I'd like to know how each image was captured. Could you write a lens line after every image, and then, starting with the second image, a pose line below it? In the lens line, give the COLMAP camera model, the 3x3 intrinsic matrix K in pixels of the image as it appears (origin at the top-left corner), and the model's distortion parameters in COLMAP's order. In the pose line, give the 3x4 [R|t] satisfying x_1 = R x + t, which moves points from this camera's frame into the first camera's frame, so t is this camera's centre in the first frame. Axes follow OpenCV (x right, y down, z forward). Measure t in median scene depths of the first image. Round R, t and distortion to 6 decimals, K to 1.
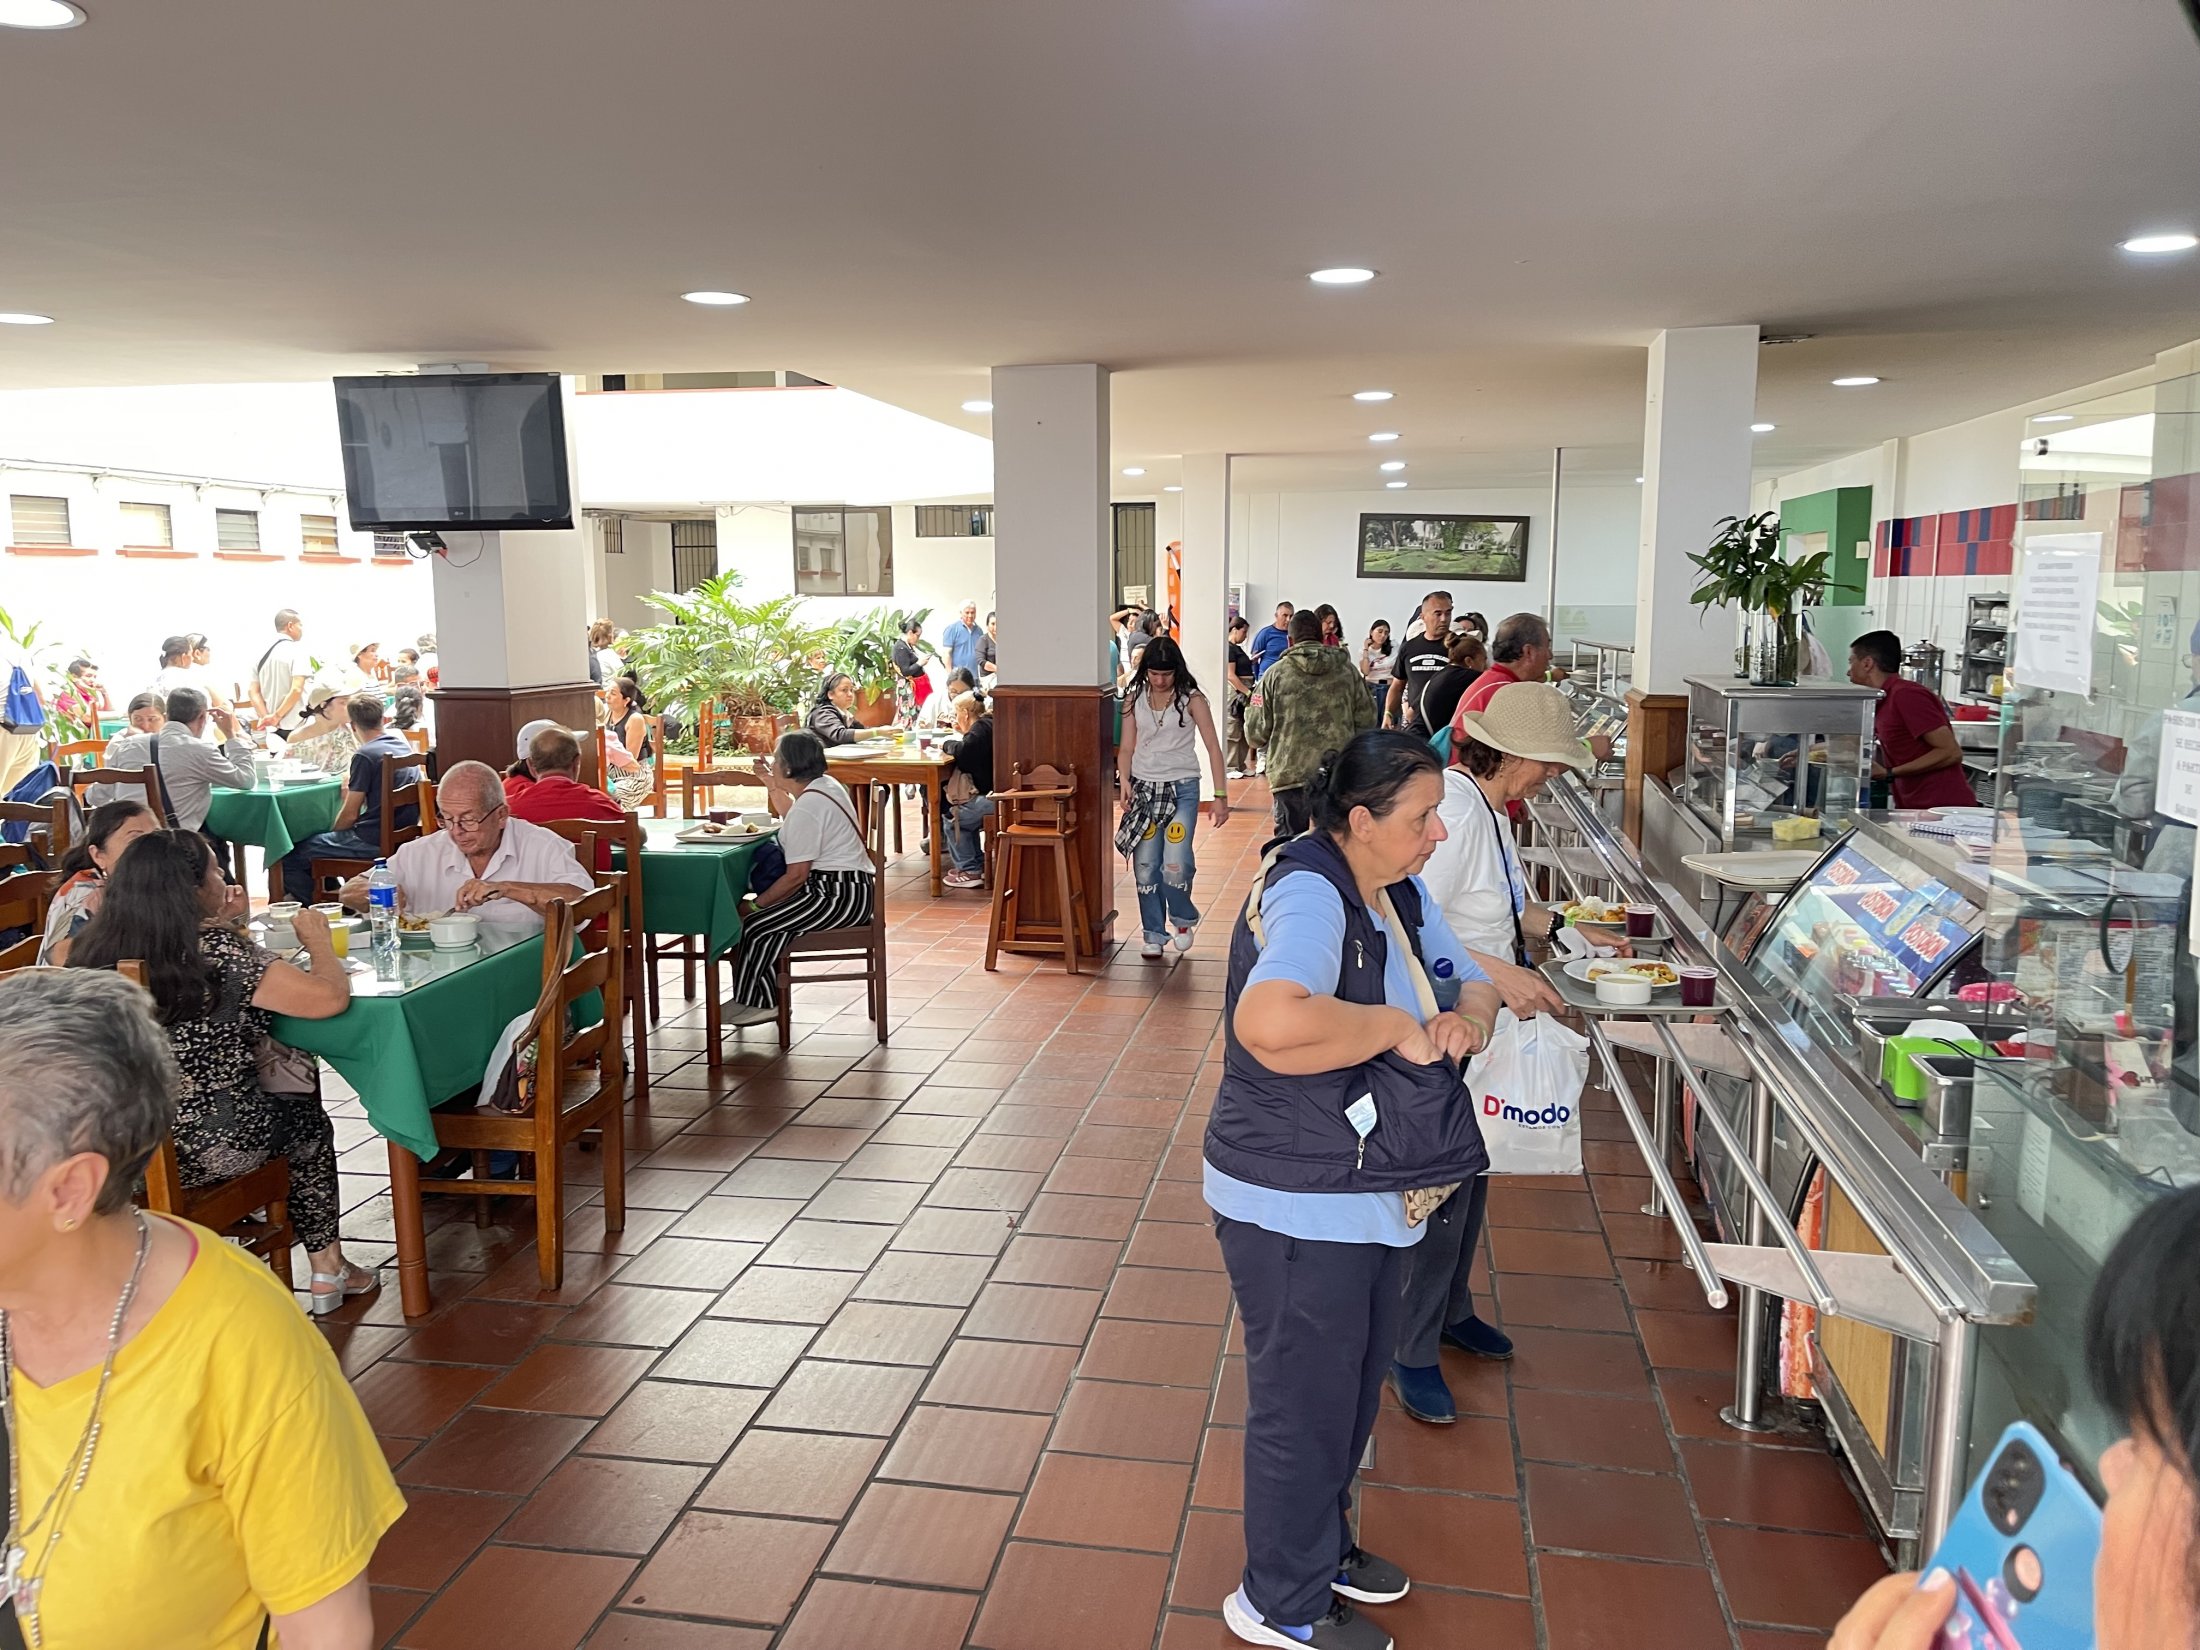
lens RADIAL K [[1682.4, 0, 1101.1], [0, 1682.4, 827.4], [0, 0, 1]] dist [0.033052, 0.011532]
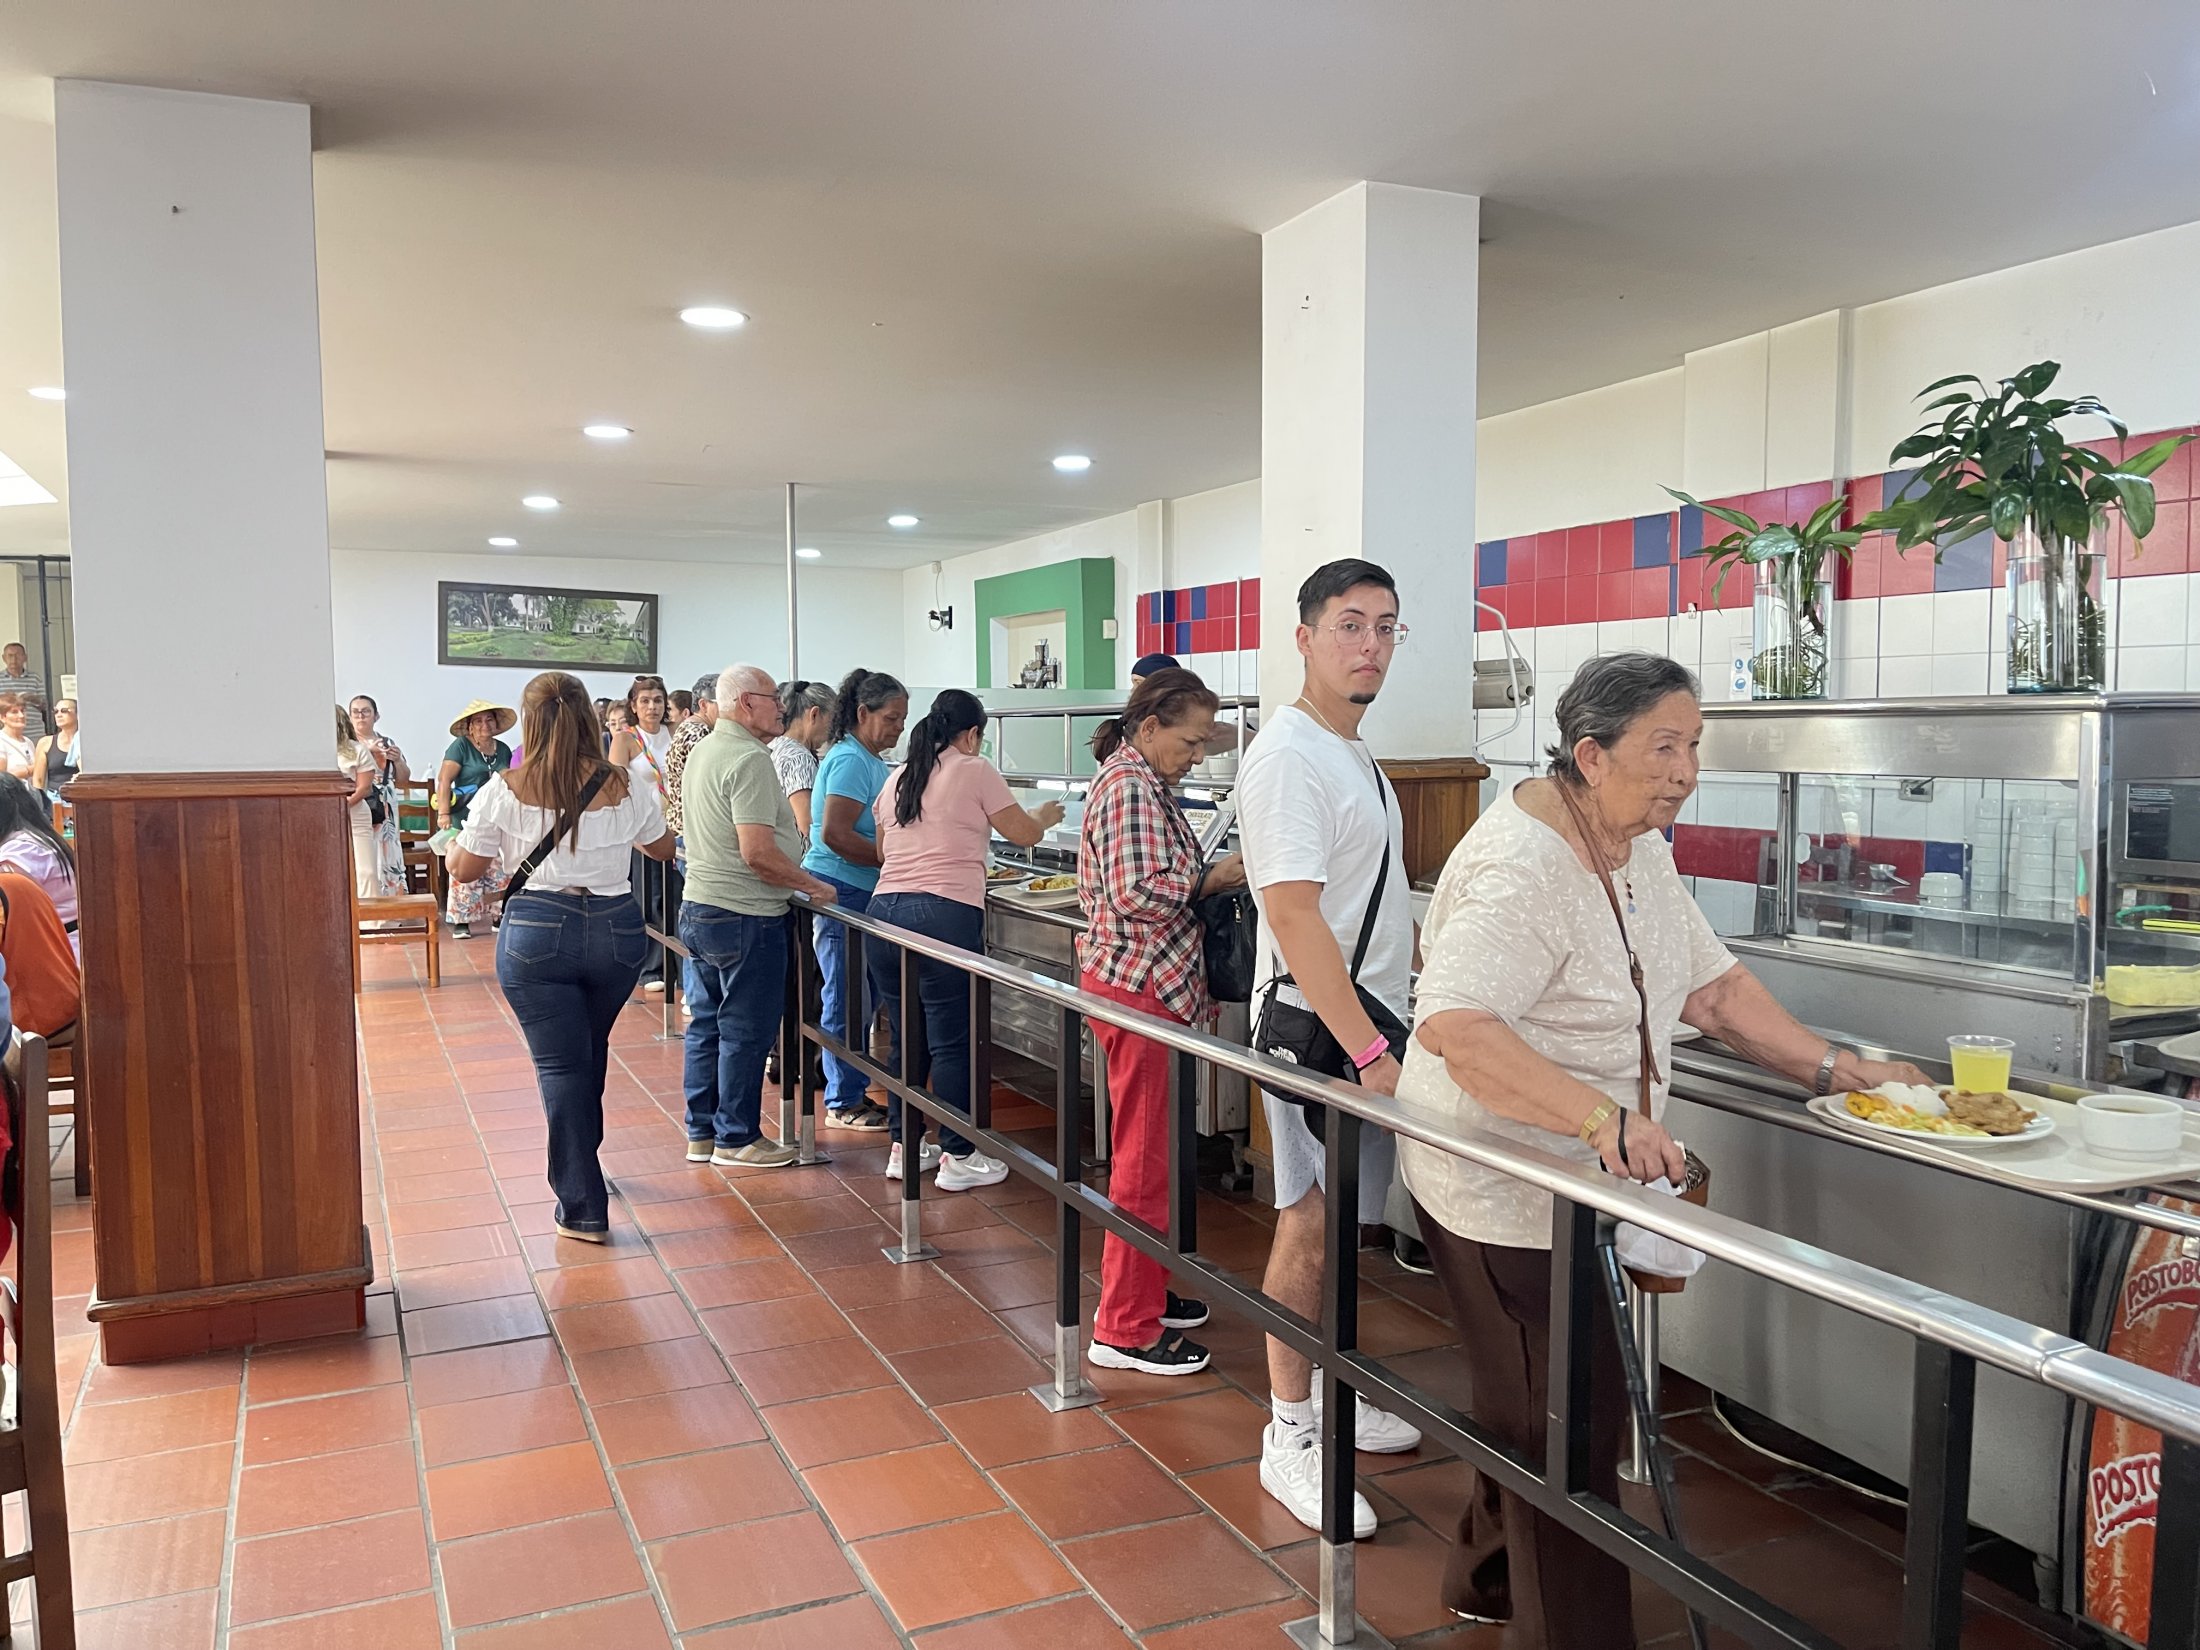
lens RADIAL K [[1682.4, 0, 1095.8], [0, 1682.4, 829.7], [0, 0, 1]] dist [0.033052, 0.011532]
pose [[0.818171, -0.037339, 0.573761, -0.046504], [0.081151, 0.995399, -0.050941, -0.011412], [-0.569219, 0.088240, 0.817437, 0.217289]]
